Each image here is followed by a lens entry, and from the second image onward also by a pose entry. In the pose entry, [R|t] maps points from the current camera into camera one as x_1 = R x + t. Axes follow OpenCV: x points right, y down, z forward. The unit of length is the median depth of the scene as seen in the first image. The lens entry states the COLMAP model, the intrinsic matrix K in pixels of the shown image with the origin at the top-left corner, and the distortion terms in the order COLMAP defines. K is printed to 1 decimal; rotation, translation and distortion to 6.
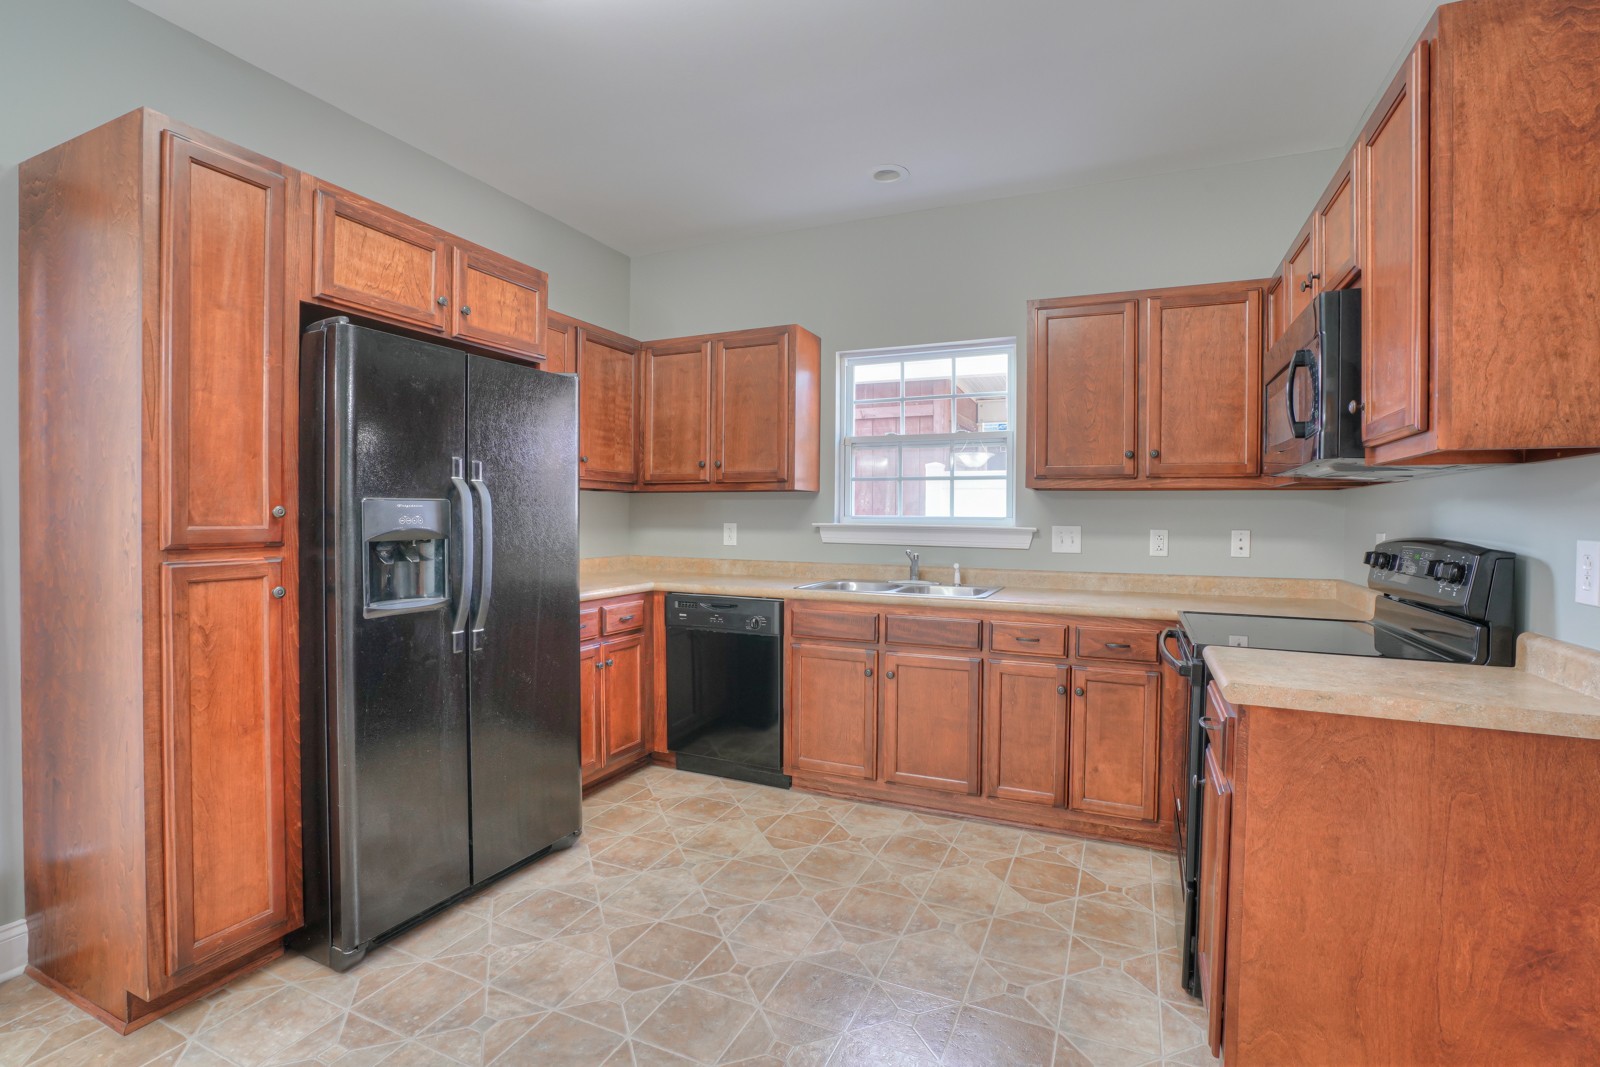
lens RADIAL K [[770.2, 0, 798.2], [0, 770.2, 521.7], [0, 0, 1]] dist [-0.027719, 0.007687]
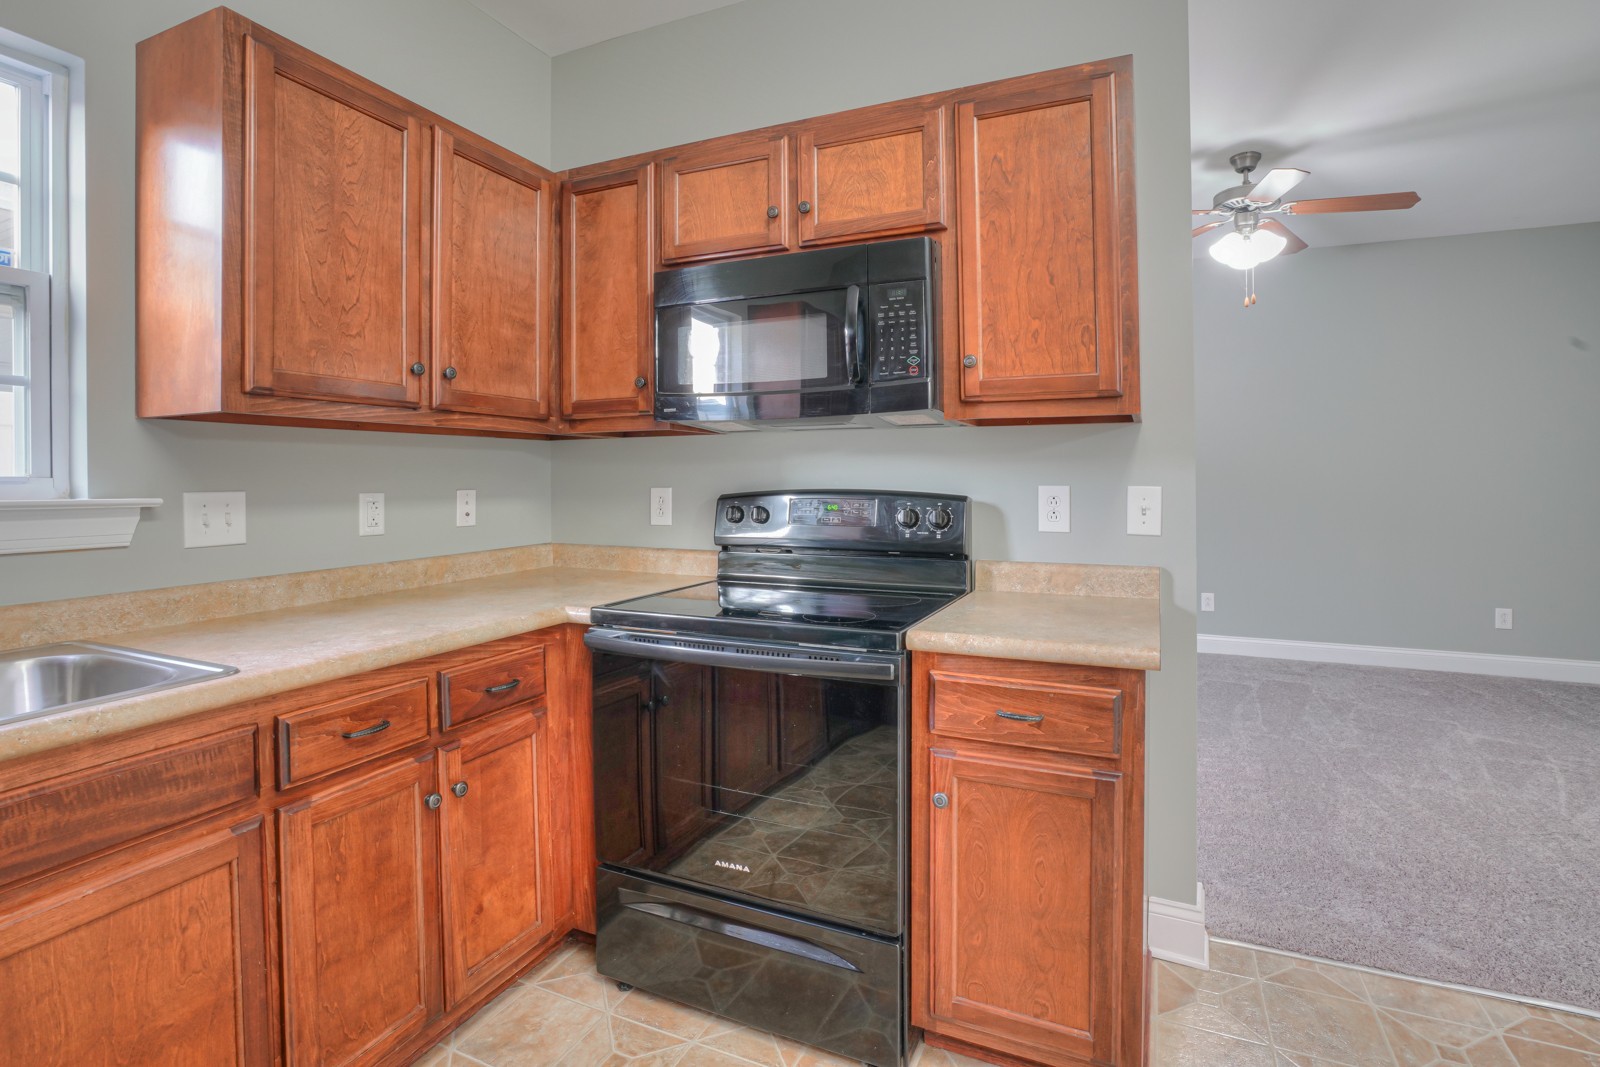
lens RADIAL K [[770.2, 0, 770.2], [0, 770.2, 475.2], [0, 0, 1]] dist [-0.027719, 0.007687]
pose [[-0.008647, -0.009492, 0.999918, -0.174928], [0.011933, 0.999883, 0.009595, -0.006913], [-0.999891, 0.012015, -0.008532, 0.736222]]
